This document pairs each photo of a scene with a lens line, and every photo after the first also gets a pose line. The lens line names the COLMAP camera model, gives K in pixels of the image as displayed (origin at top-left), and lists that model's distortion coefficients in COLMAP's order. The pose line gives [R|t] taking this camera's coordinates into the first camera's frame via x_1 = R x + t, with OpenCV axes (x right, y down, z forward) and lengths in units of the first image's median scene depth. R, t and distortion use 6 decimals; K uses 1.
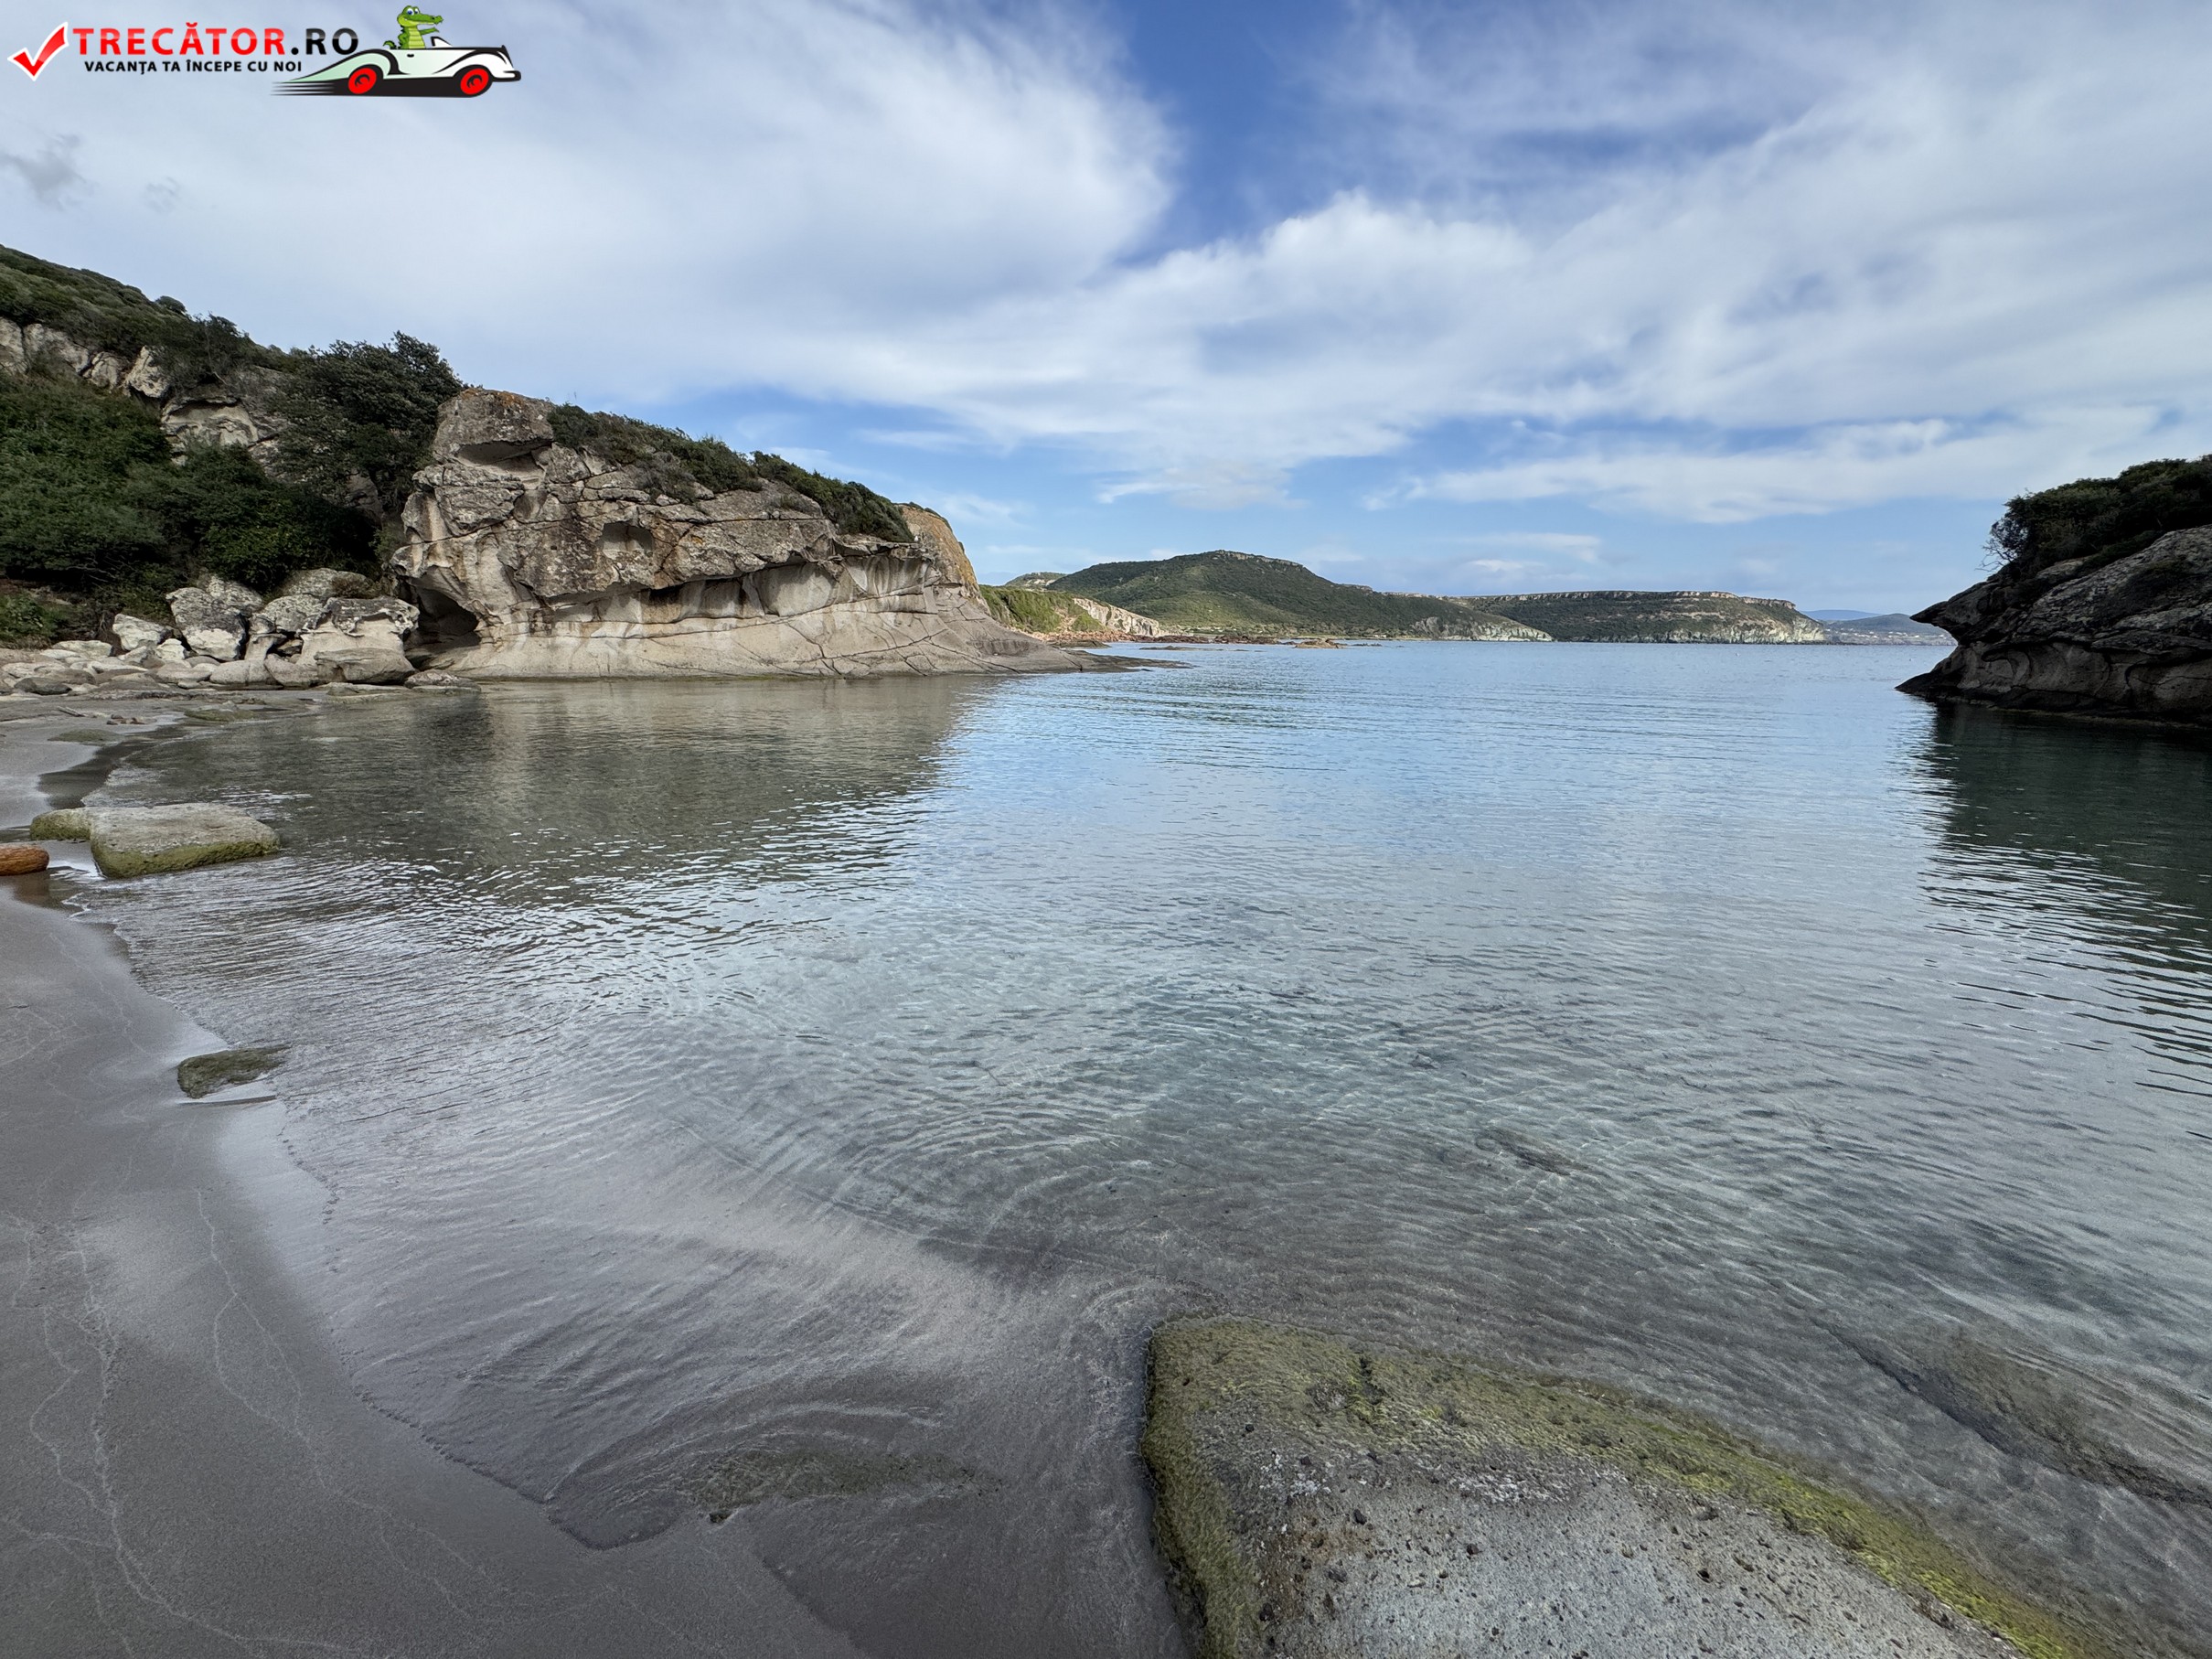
lens RADIAL K [[883.8, 0, 1106.0], [0, 883.8, 818.6], [0, 0, 1]] dist [-0.003212, 0.000496]
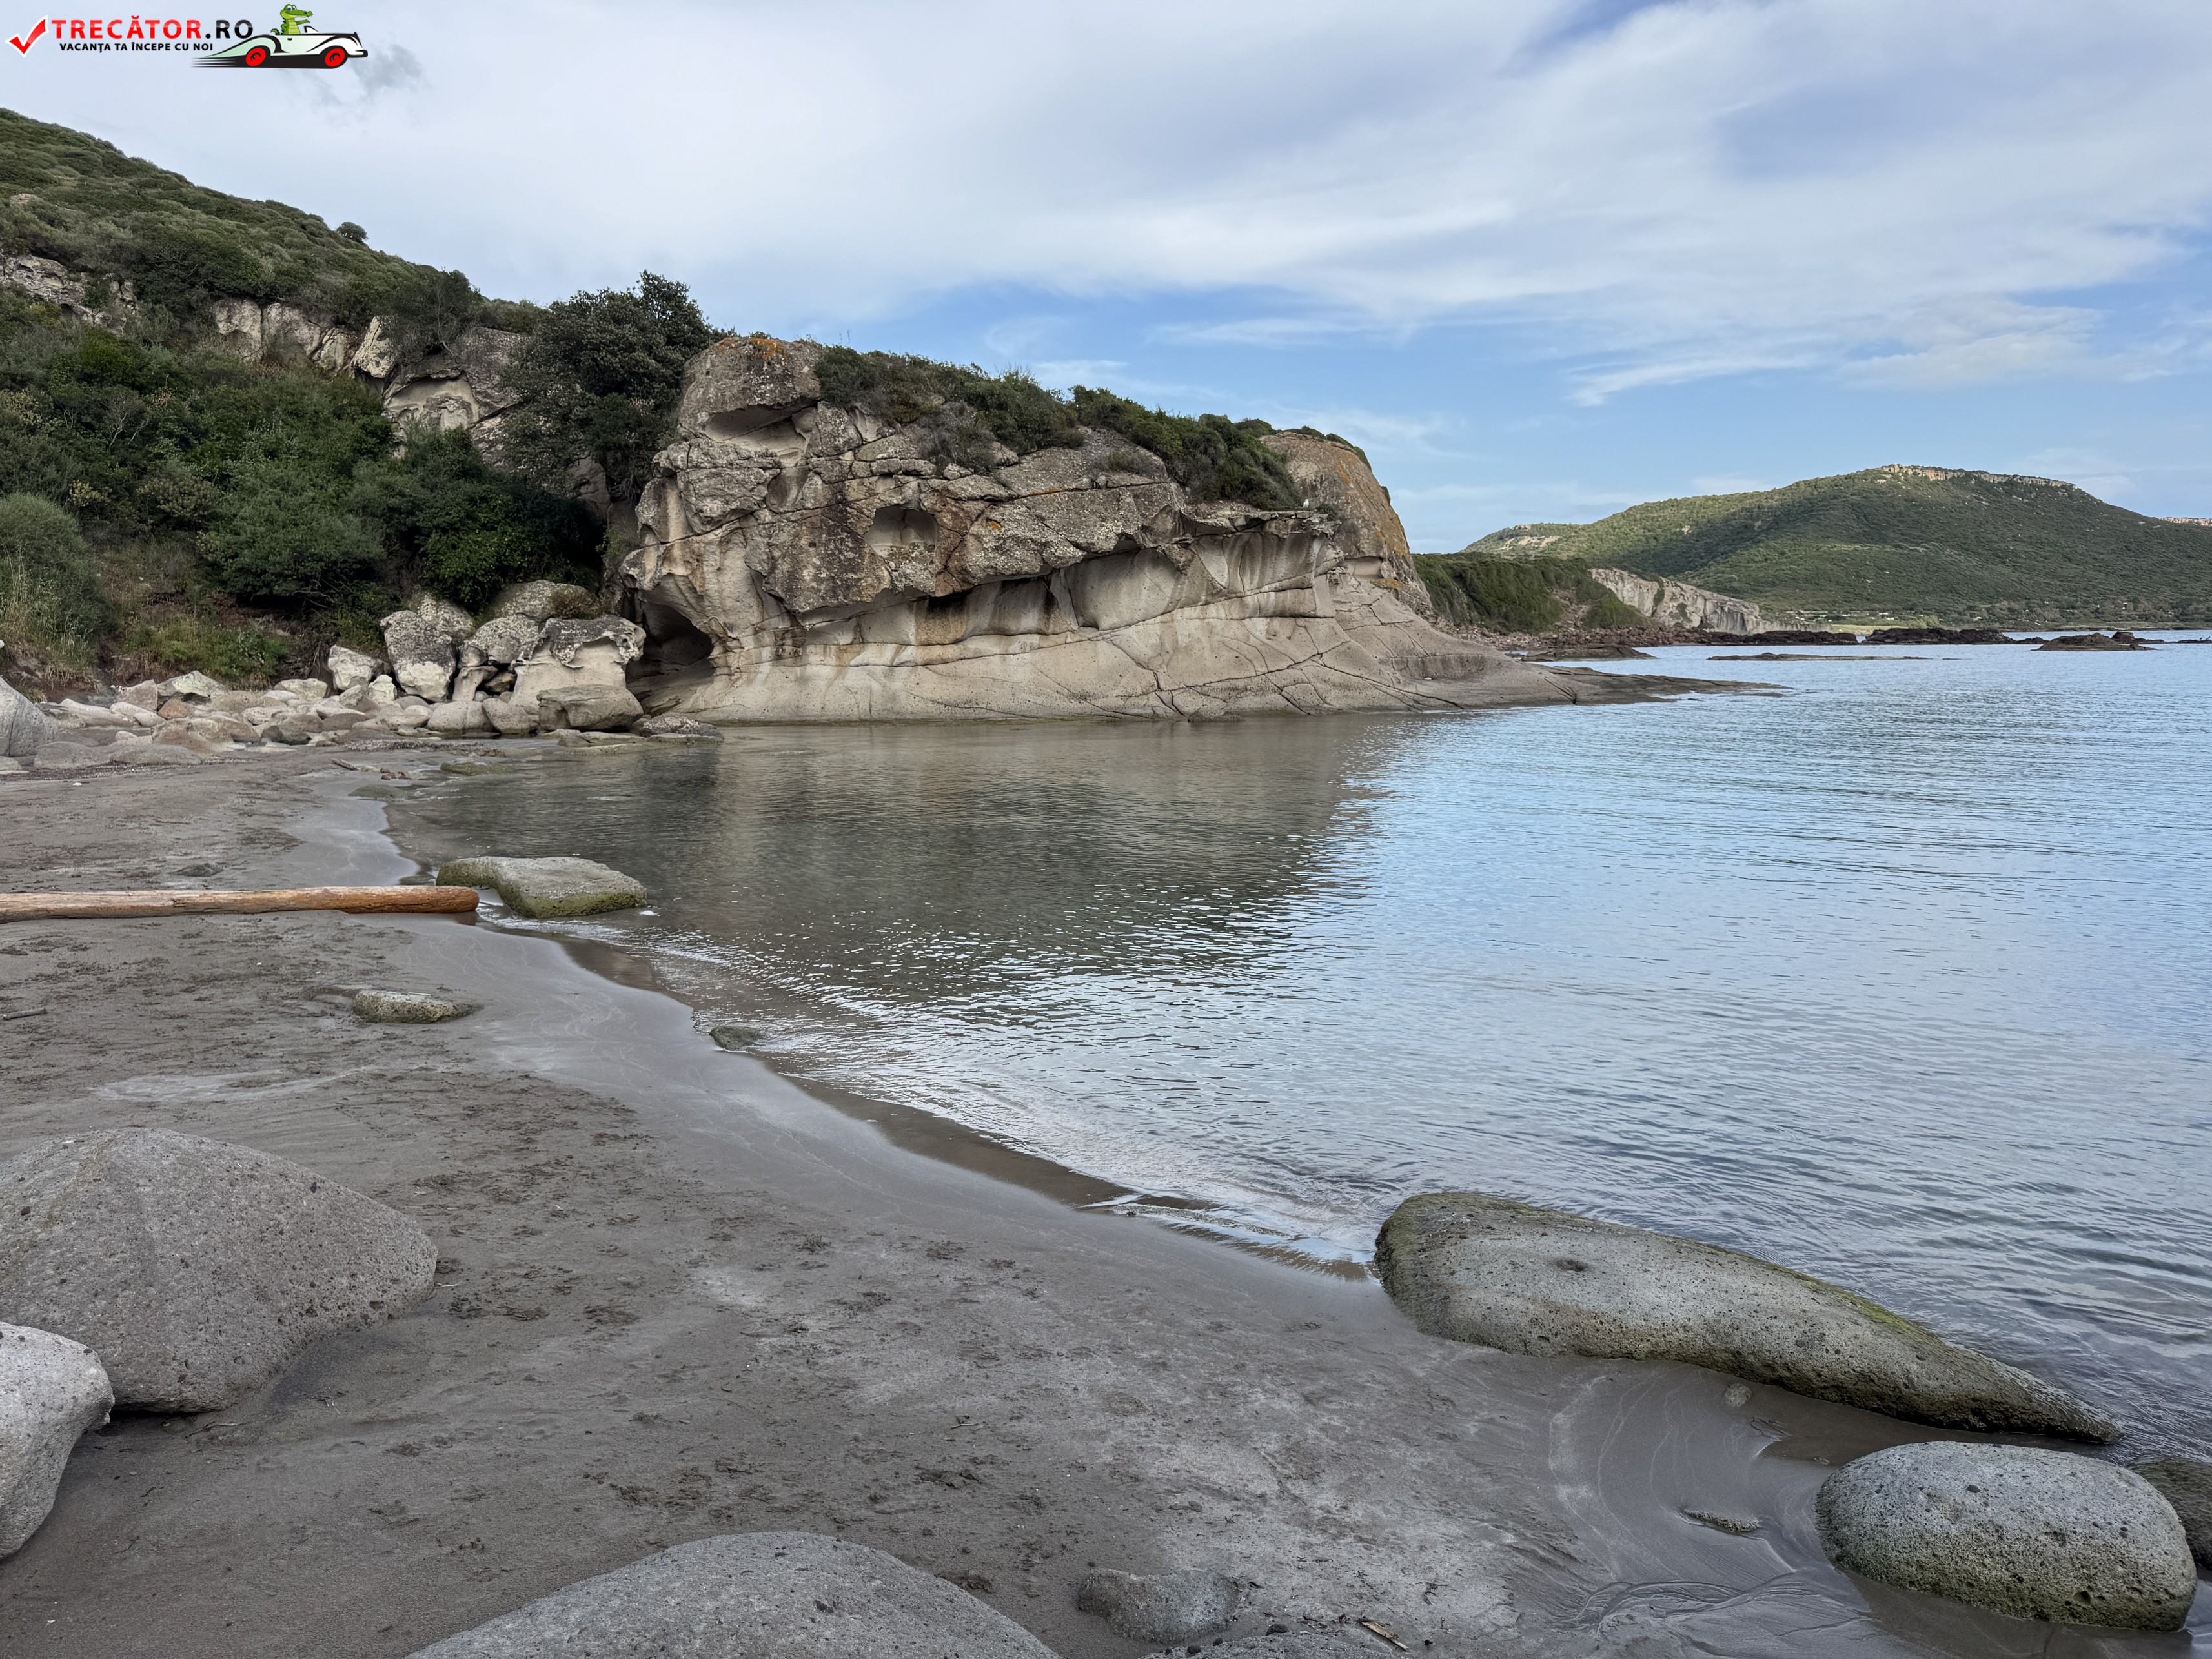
lens RADIAL K [[1557.4, 0, 1103.8], [0, 1557.4, 840.5], [0, 0, 1]] dist [0.058278, -0.075381]
pose [[0.944274, 0.020713, -0.328507, 0.026674], [-0.045869, 0.996561, -0.069013, 0.012696], [0.325948, 0.080235, 0.941977, -0.106682]]
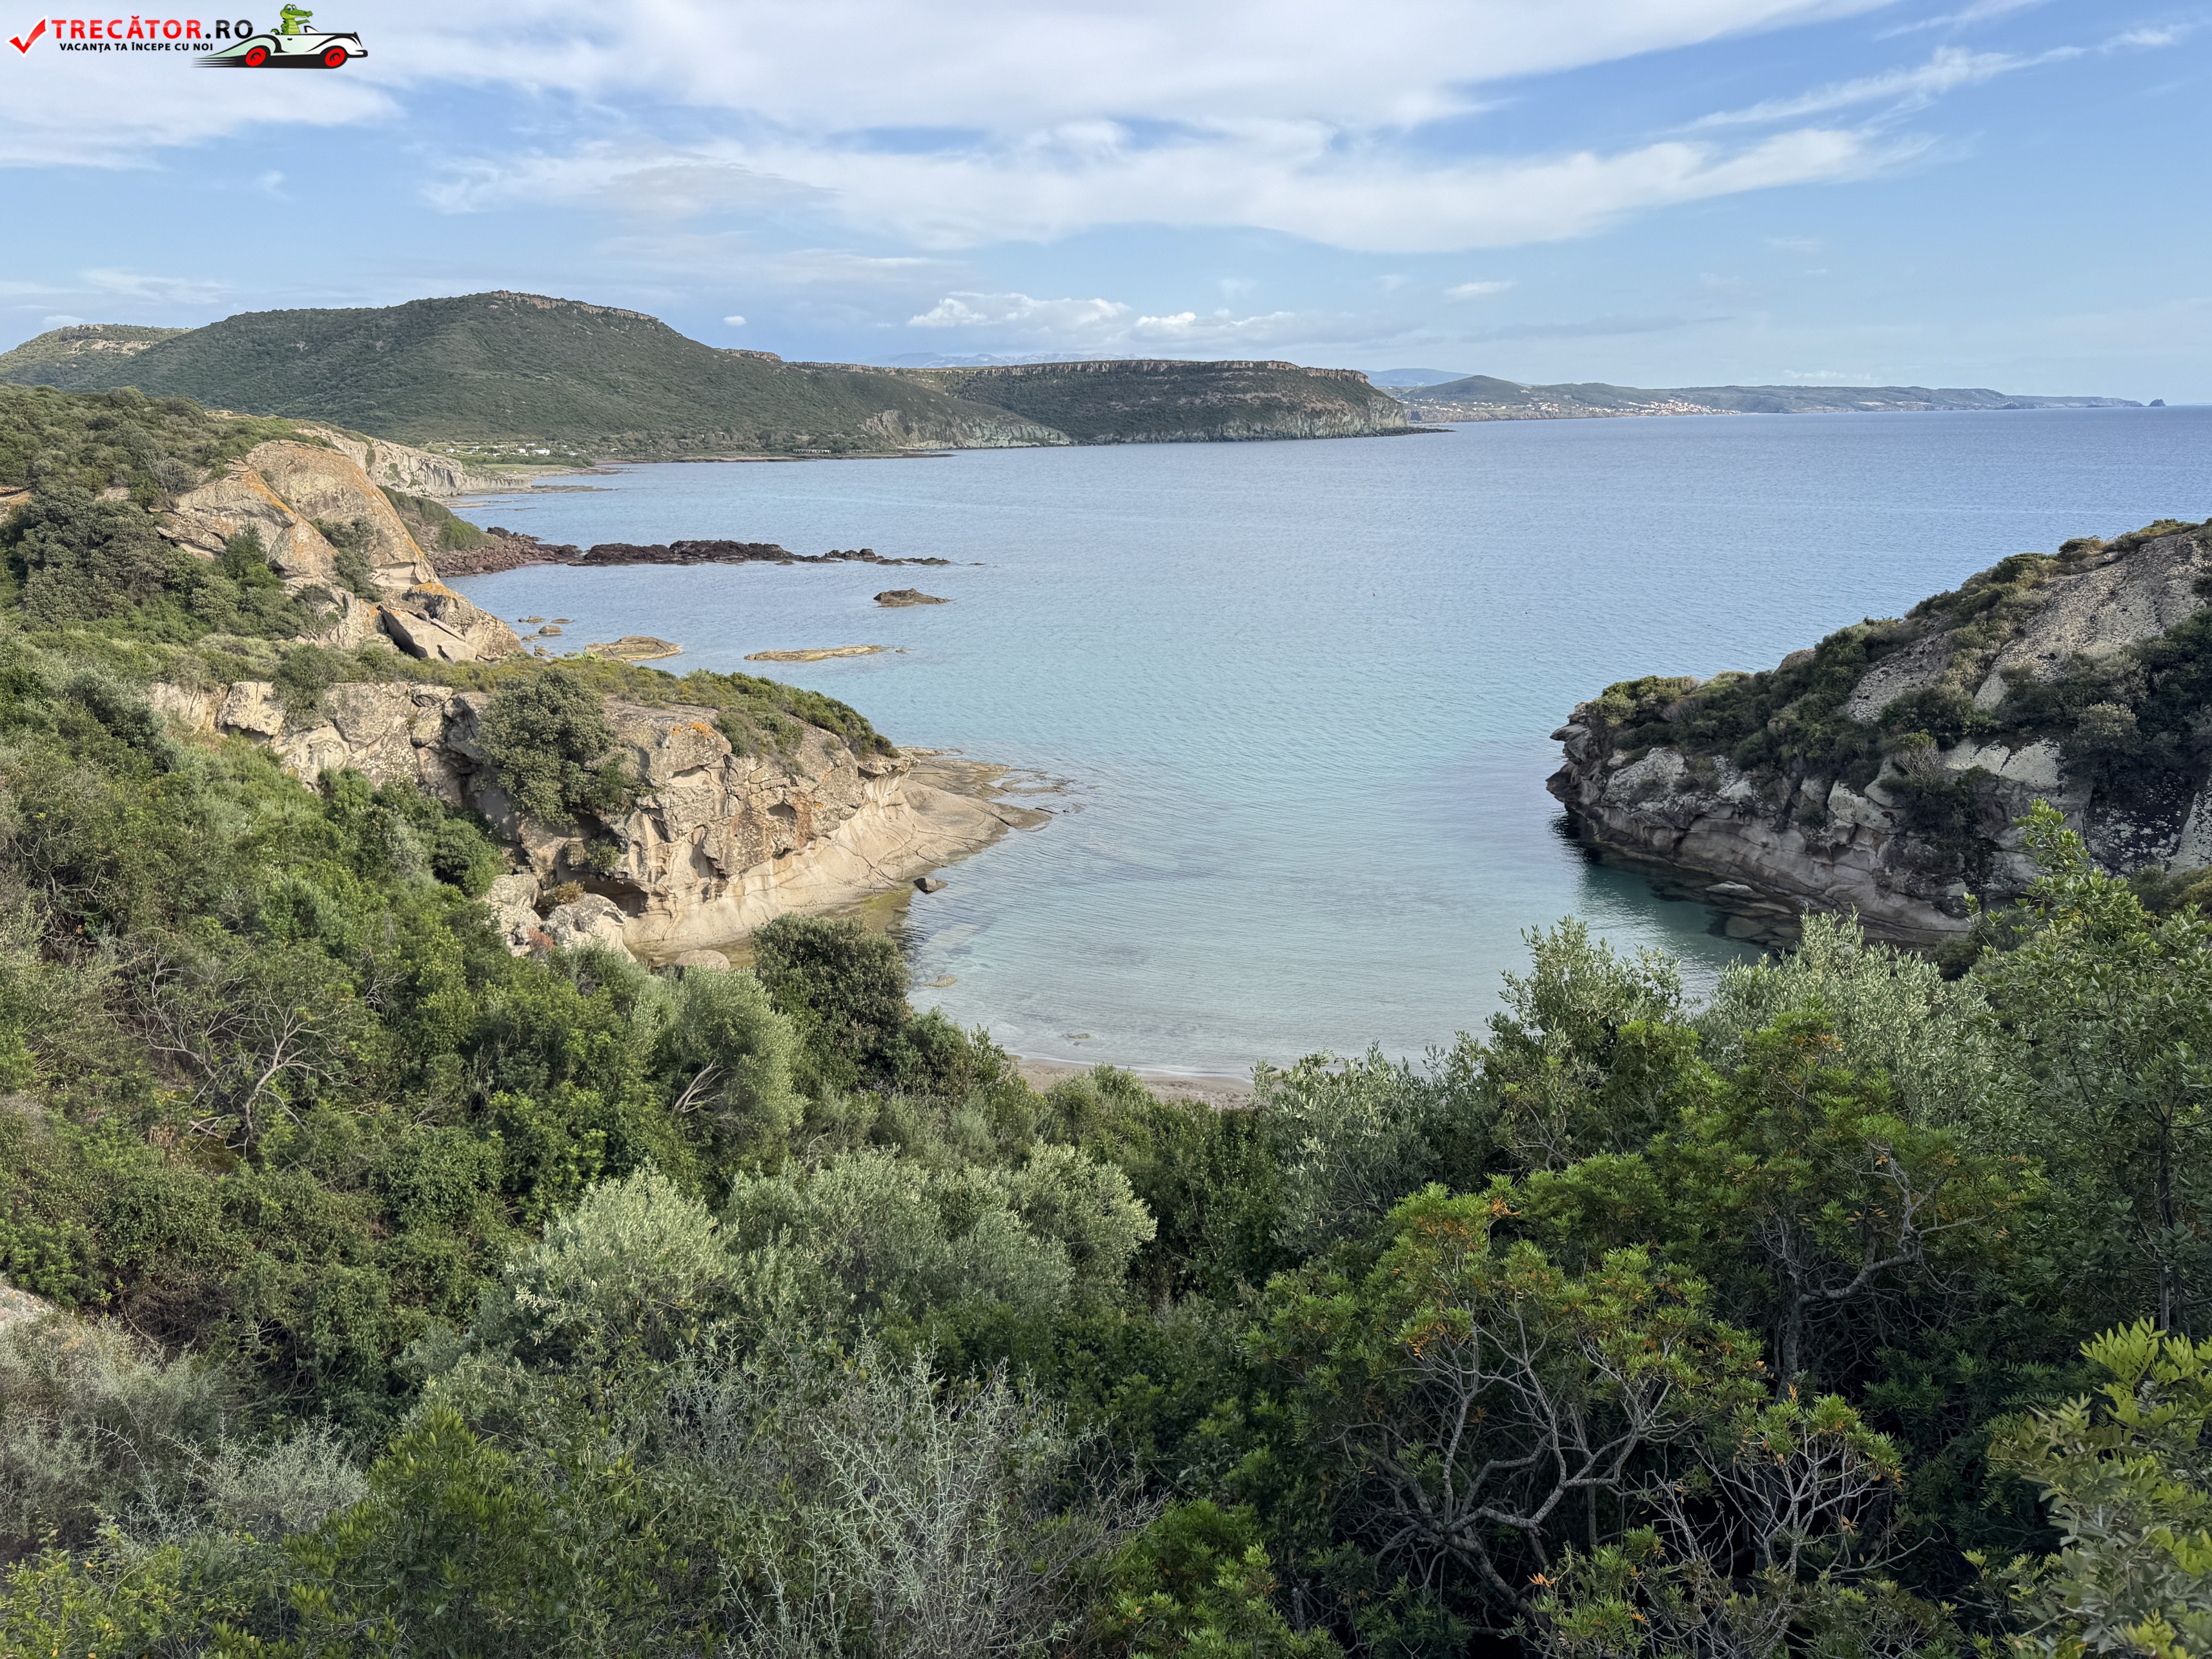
lens RADIAL K [[1557.4, 0, 1114.0], [0, 1557.4, 819.2], [0, 0, 1]] dist [0.058278, -0.075381]
pose [[0.878447, -0.142737, 0.456023, -1.095437], [0.122781, 0.989725, 0.073272, -0.402025], [-0.461796, -0.008374, 0.886947, -1.145744]]
